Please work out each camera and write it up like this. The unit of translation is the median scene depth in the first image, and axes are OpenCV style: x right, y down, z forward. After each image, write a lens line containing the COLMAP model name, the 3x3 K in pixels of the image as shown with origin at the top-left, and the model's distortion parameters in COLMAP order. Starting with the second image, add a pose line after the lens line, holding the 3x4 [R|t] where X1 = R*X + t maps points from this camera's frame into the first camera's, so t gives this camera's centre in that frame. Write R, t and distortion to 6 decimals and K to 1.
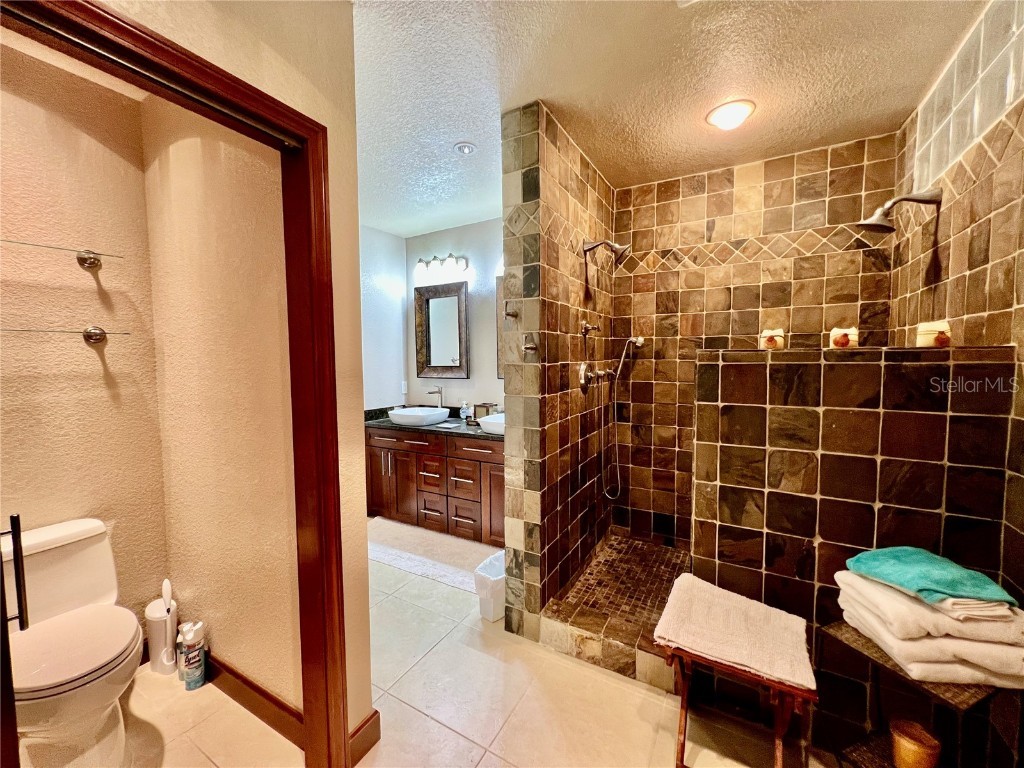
lens RADIAL K [[411.4, 0, 505.3], [0, 411.4, 384.6], [0, 0, 1]] dist [0.002017, 0.000172]
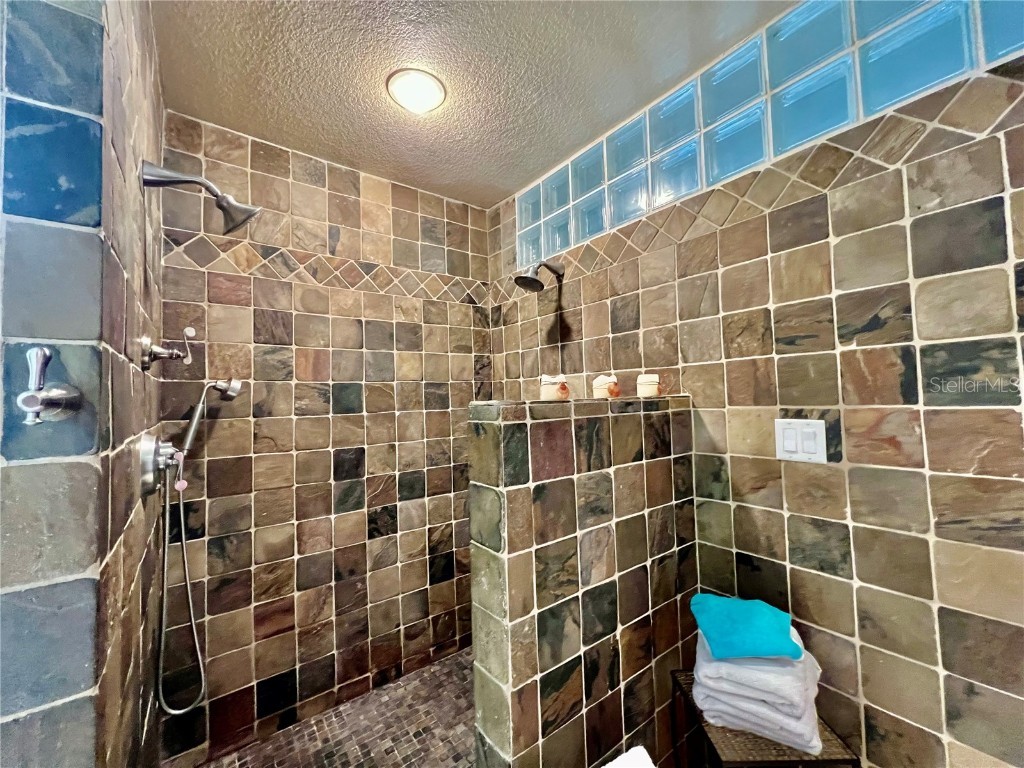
lens RADIAL K [[411.4, 0, 508.1], [0, 411.4, 382.6], [0, 0, 1]] dist [0.002017, 0.000172]
pose [[0.381893, 0.030140, 0.923715, -0.055525], [0.085379, 0.994044, -0.067733, -0.041903], [-0.920254, 0.104733, 0.377045, 0.449199]]
